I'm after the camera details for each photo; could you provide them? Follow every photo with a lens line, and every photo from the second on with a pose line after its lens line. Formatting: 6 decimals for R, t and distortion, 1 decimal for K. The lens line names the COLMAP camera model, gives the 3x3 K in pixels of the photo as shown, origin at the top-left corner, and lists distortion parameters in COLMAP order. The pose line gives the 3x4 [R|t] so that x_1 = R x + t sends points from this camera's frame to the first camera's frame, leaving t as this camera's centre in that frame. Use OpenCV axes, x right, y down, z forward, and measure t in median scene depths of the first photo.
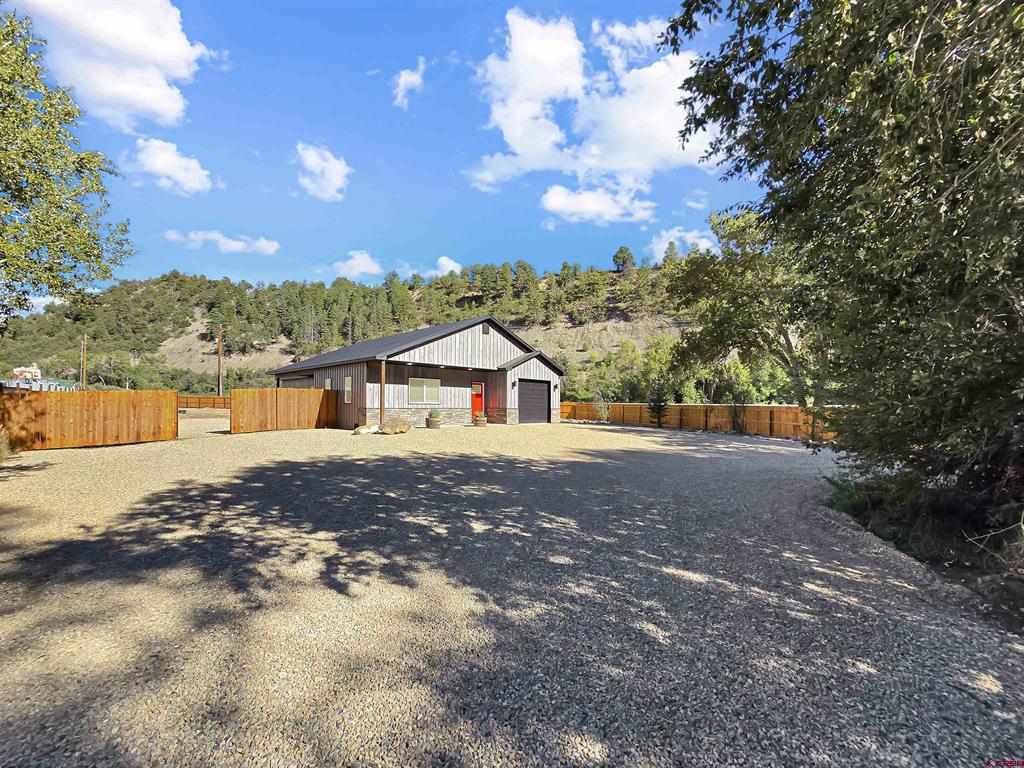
lens RADIAL K [[440.0, 0, 506.7], [0, 440.0, 411.0], [0, 0, 1]] dist [-0.007306, 0.000135]
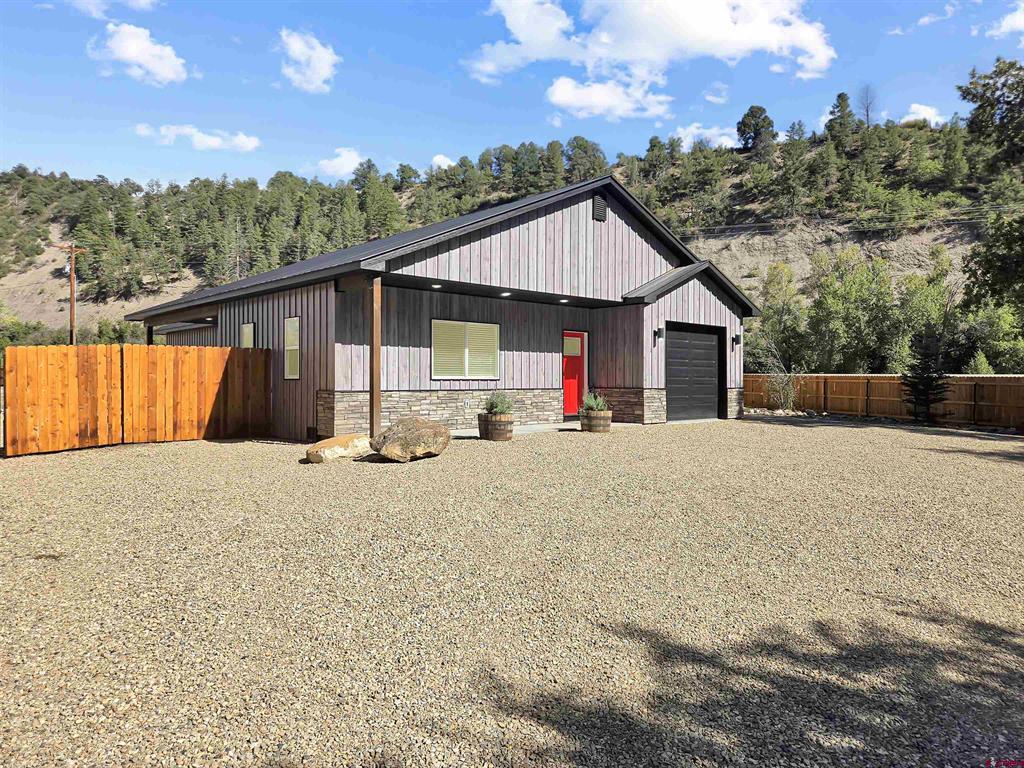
lens RADIAL K [[704.2, 0, 512.0], [0, 704.2, 384.0], [0, 0, 1]] dist [0.066020, -0.072318]
pose [[0.998664, -0.005231, -0.051401, -0.012021], [0.004960, 0.999973, -0.005396, -0.000874], [0.051428, 0.005134, 0.998664, 0.034625]]
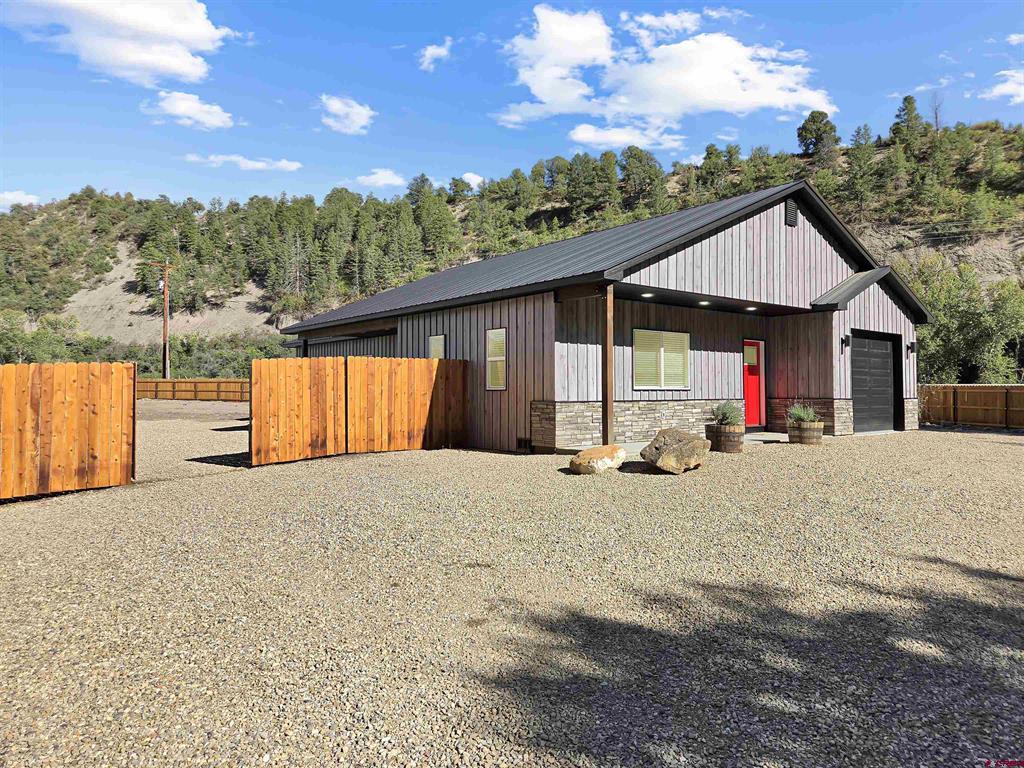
lens RADIAL K [[704.2, 0, 512.0], [0, 704.2, 384.0], [0, 0, 1]] dist [0.066020, -0.072318]
pose [[0.993772, -0.009652, -0.111010, -0.029410], [0.007344, 0.999749, -0.021173, -0.000942], [0.111186, 0.020226, 0.993594, 0.034065]]
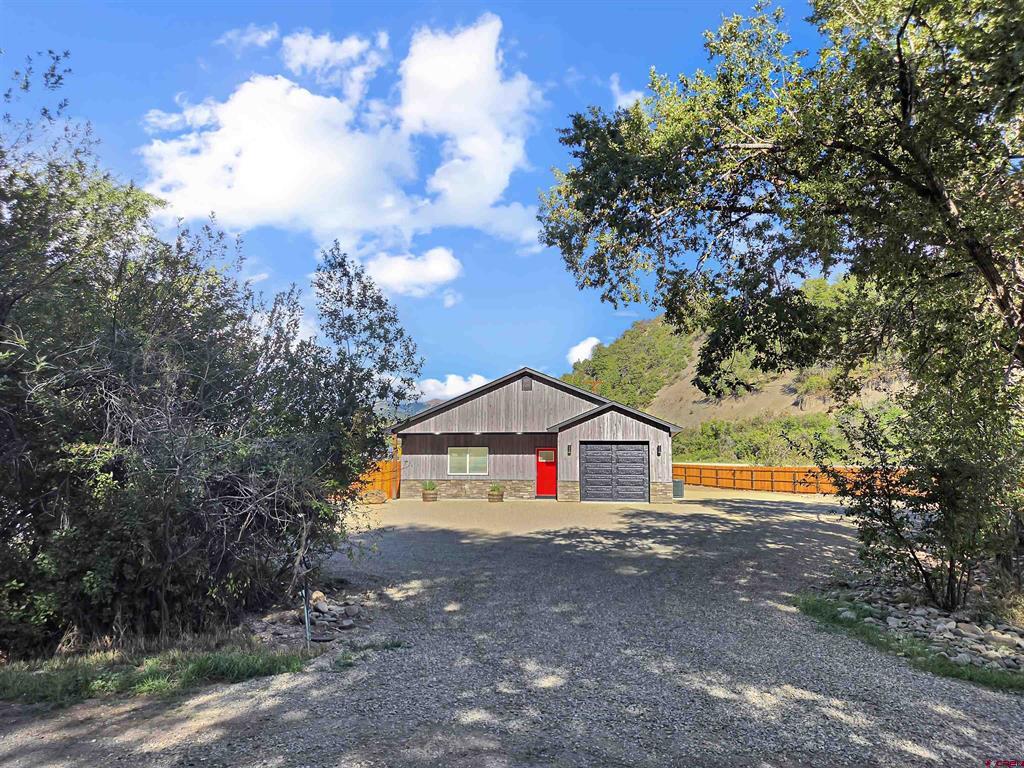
lens RADIAL K [[704.2, 0, 512.0], [0, 704.2, 384.0], [0, 0, 1]] dist [0.066020, -0.072318]
pose [[0.597466, -0.104493, -0.795057, 0.120224], [-0.001494, 0.991327, -0.131412, -0.001311], [0.801893, 0.079702, 0.592128, 0.022511]]
